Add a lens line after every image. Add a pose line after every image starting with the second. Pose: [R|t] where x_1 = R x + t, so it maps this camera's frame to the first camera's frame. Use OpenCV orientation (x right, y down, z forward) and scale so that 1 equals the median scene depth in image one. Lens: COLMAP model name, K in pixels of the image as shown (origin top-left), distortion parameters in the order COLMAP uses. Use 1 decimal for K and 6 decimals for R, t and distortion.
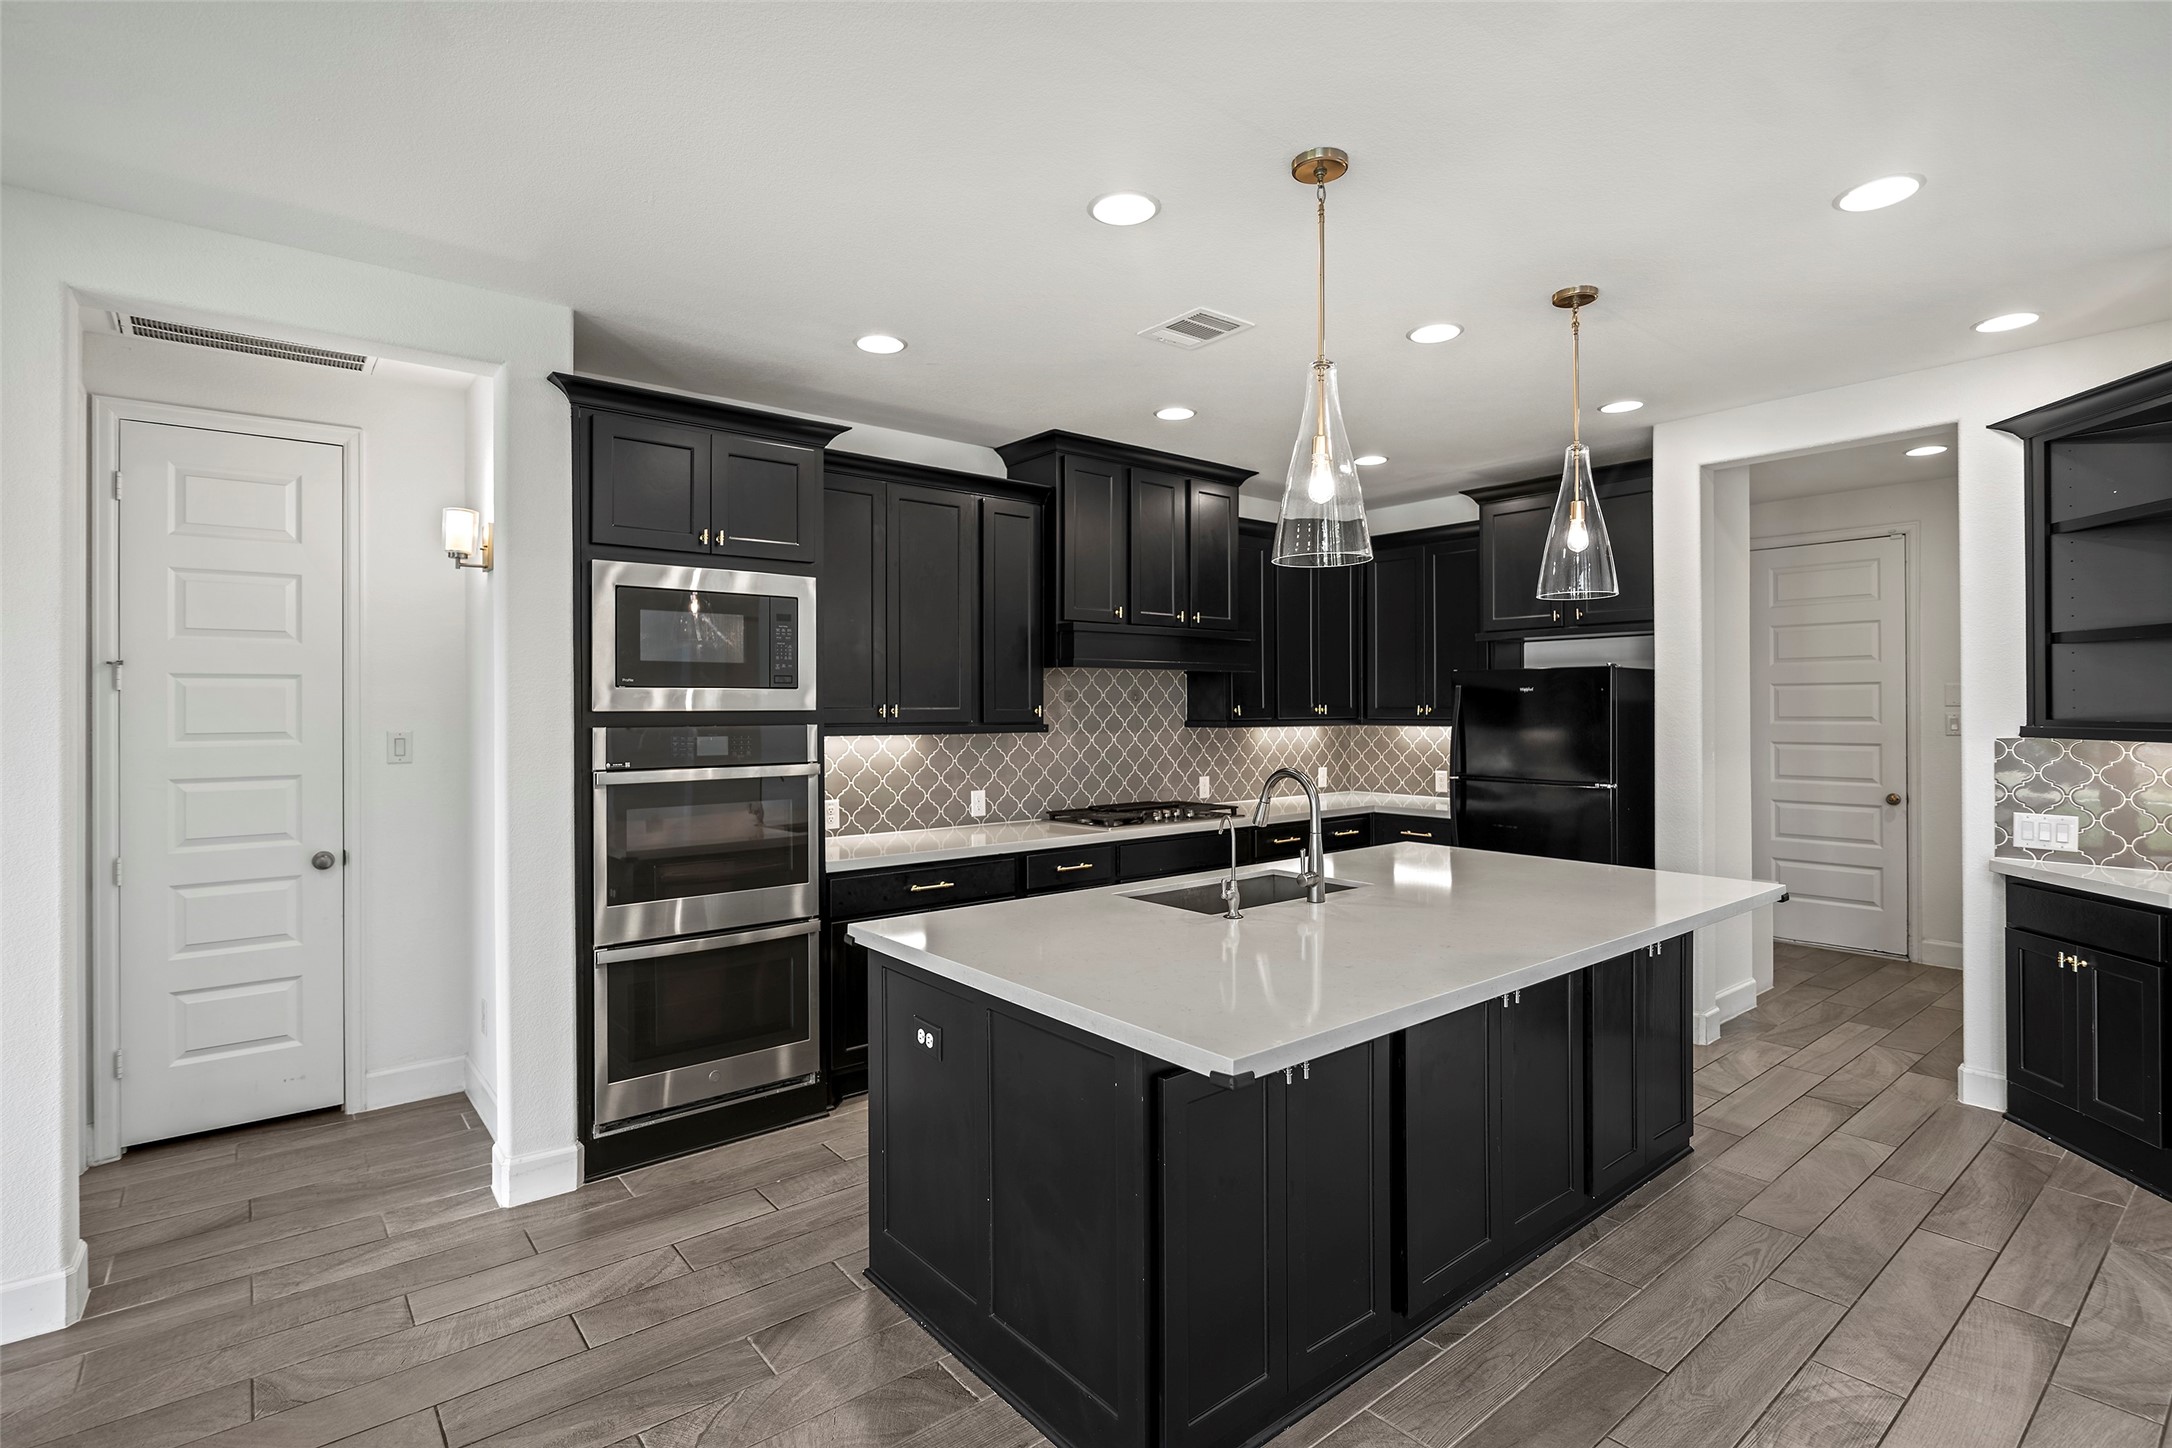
lens RADIAL K [[1049.4, 0, 1077.0], [0, 1049.4, 705.6], [0, 0, 1]] dist [-0.015872, 0.001861]
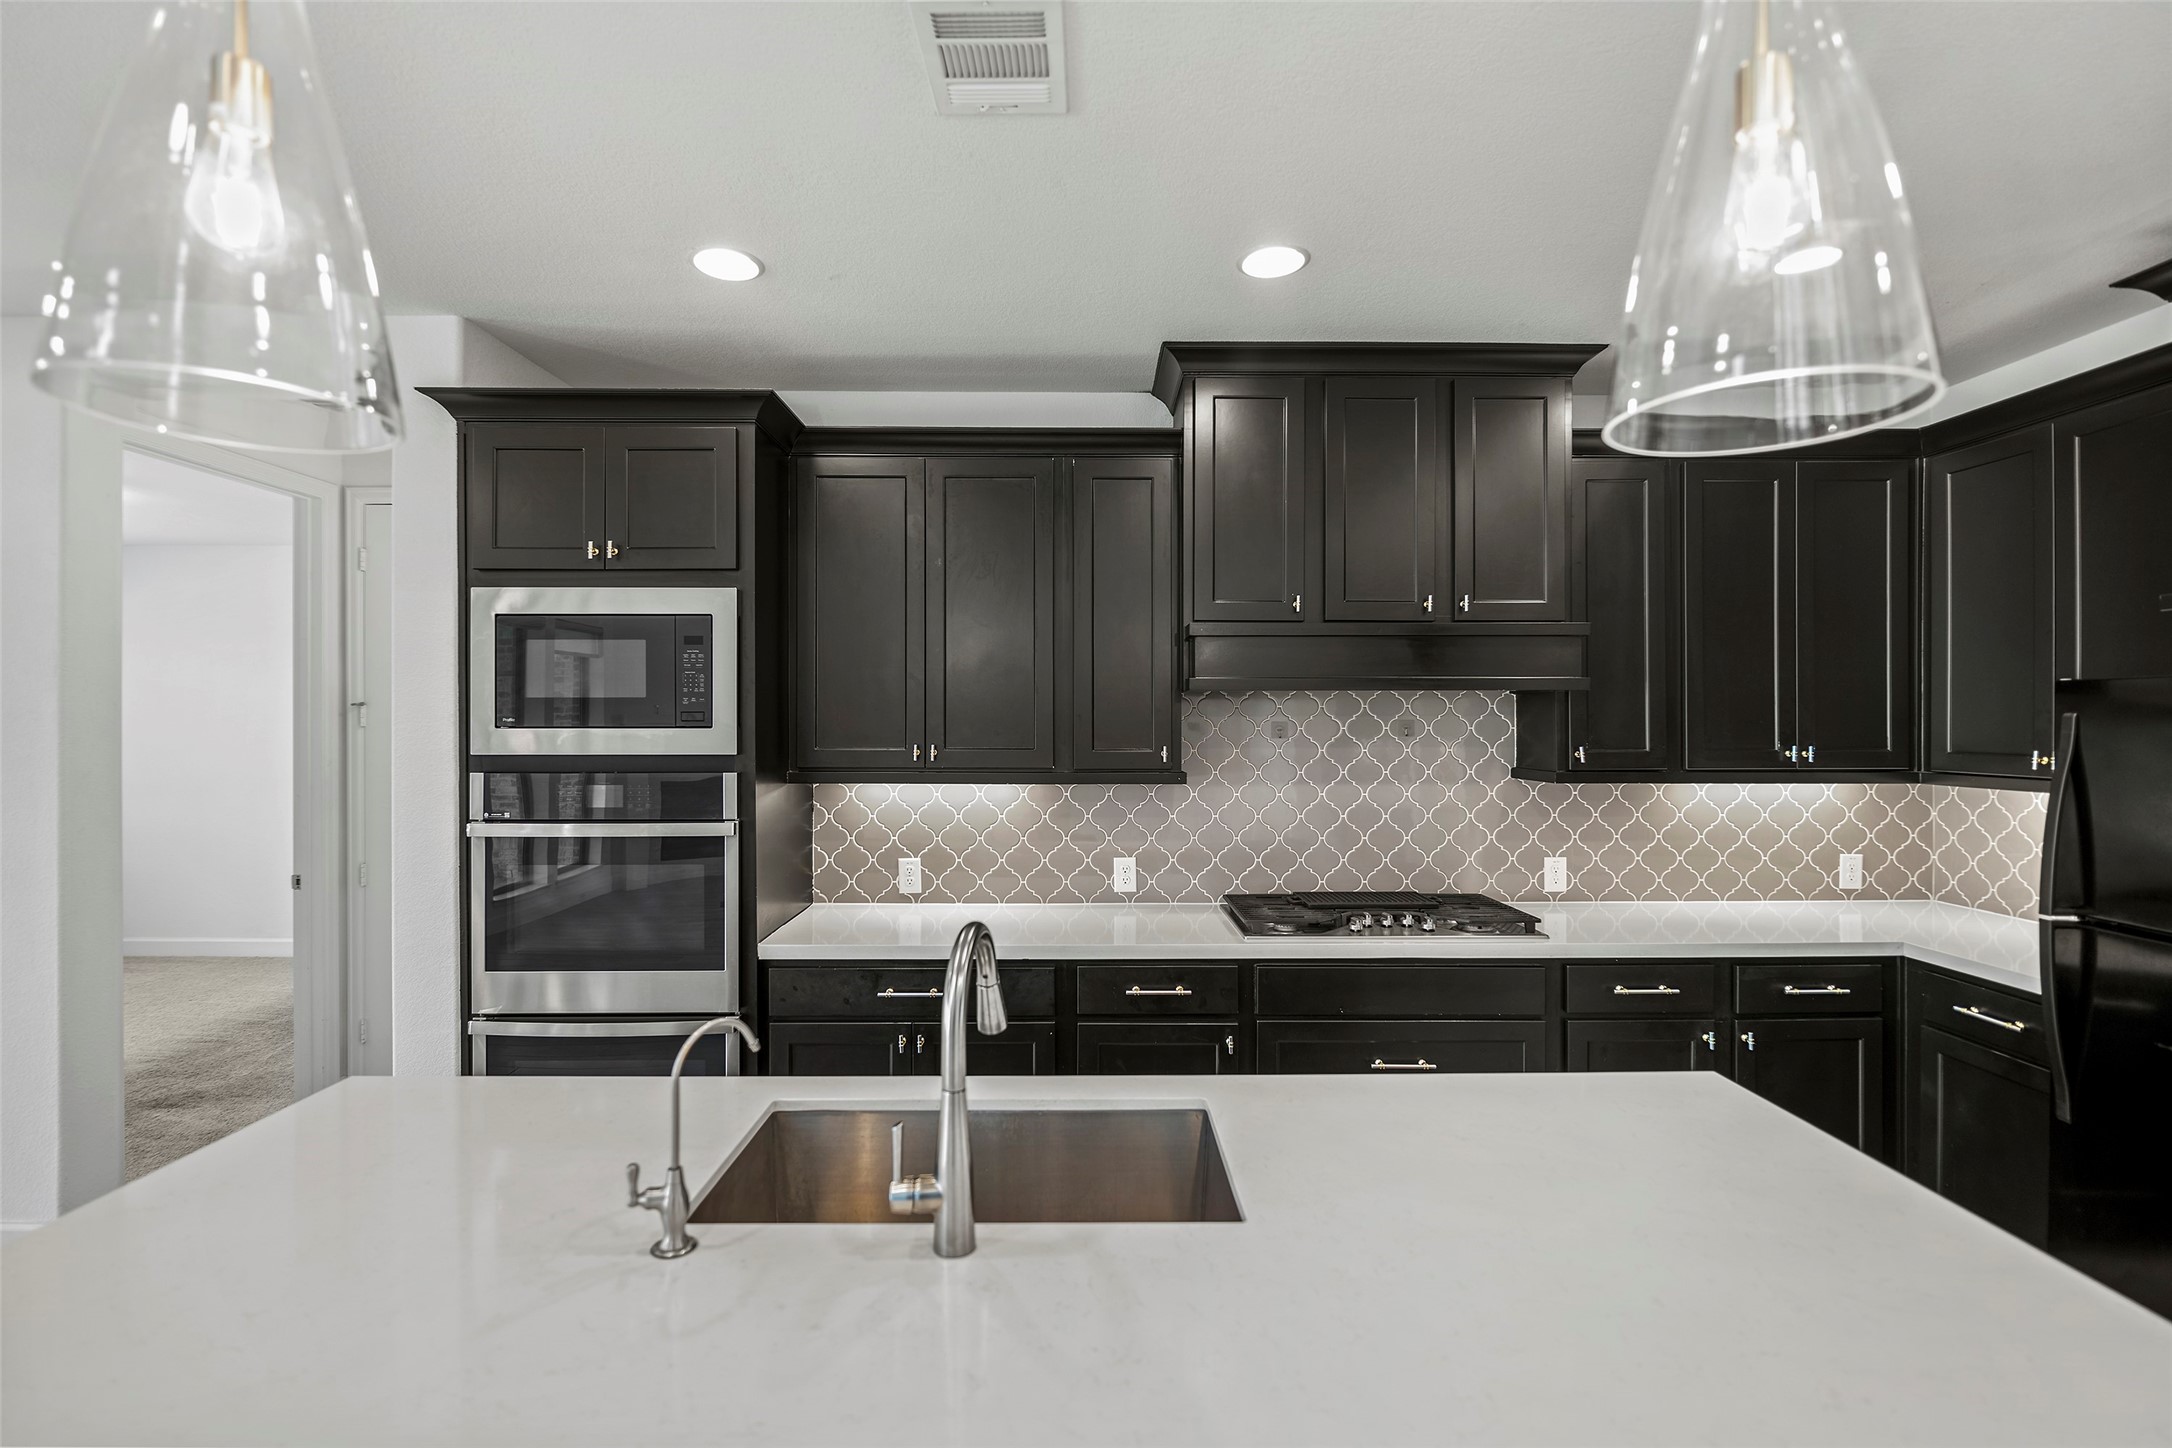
lens RADIAL K [[982.4, 0, 1089.9], [0, 982.4, 727.5], [0, 0, 1]] dist [-0.002261, -0.001752]
pose [[0.780108, 0.006400, -0.625612, 0.352811], [-0.000709, 0.999956, 0.009345, -0.019465], [0.625644, -0.006847, 0.780078, 0.485046]]
